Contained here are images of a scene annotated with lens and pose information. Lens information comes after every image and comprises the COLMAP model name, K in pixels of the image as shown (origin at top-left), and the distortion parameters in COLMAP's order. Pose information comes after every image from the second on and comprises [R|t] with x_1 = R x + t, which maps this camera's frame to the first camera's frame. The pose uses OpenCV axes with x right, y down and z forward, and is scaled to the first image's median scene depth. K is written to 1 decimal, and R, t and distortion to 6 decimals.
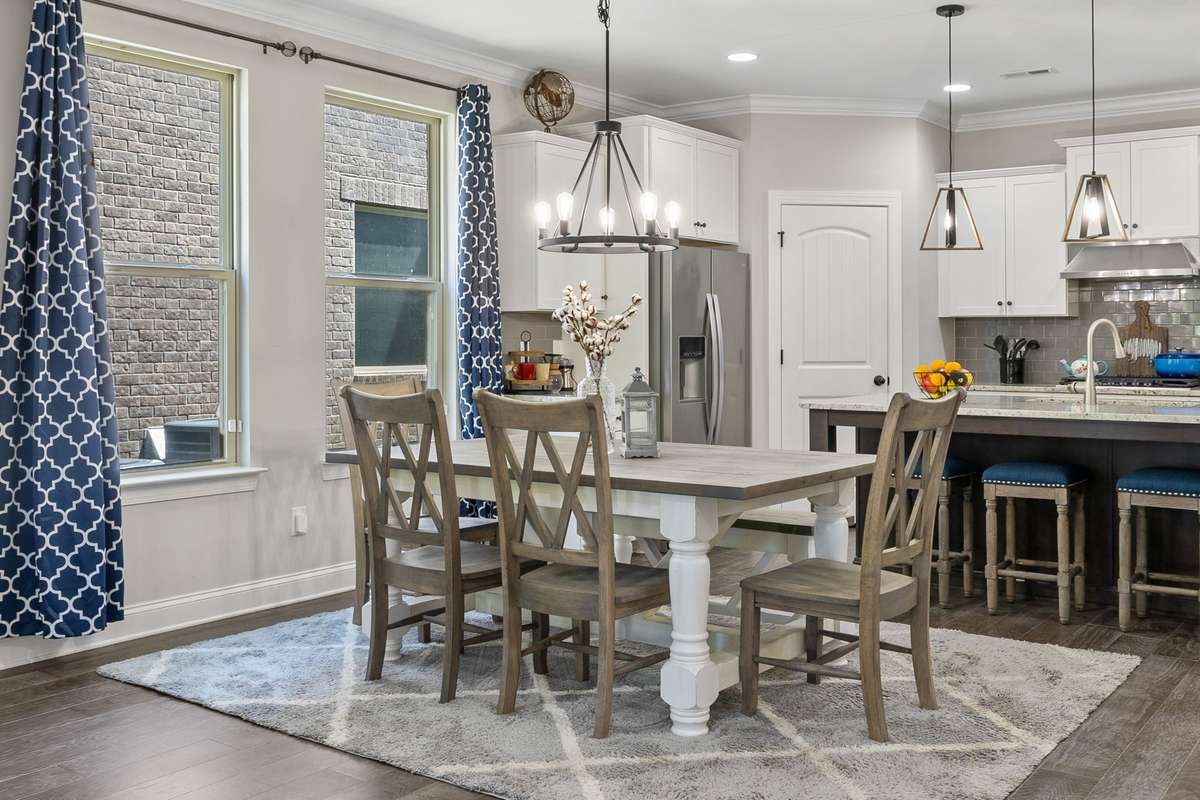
lens RADIAL K [[1182.9, 0, 597.8], [0, 1182.9, 338.7], [0, 0, 1]] dist [-0.000678, 0.001384]
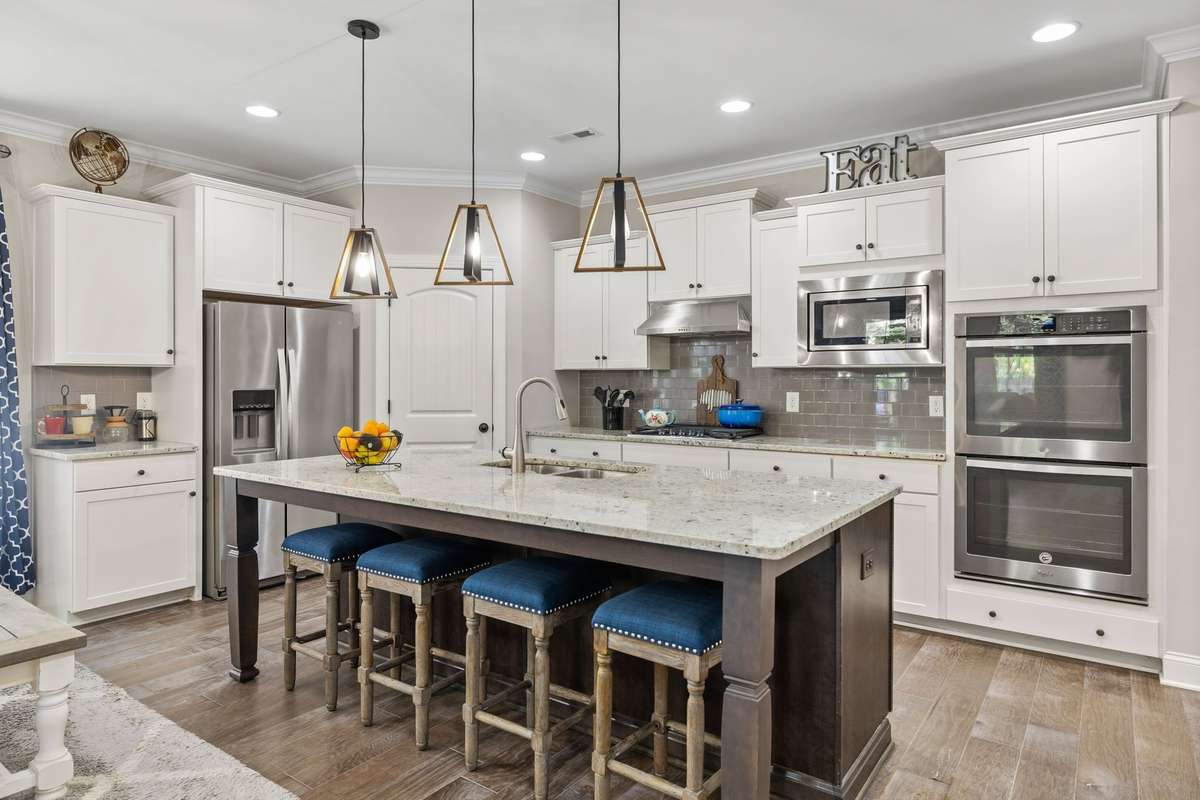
lens RADIAL K [[712.6, 0, 597.6], [0, 712.6, 376.7], [0, 0, 1]] dist [0.000684, 0.000179]
pose [[0.999998, 0.000629, -0.001679, 0.349461], [-0.000631, 0.999999, -0.001347, -0.011445], [0.001679, 0.001348, 0.999998, 0.341286]]
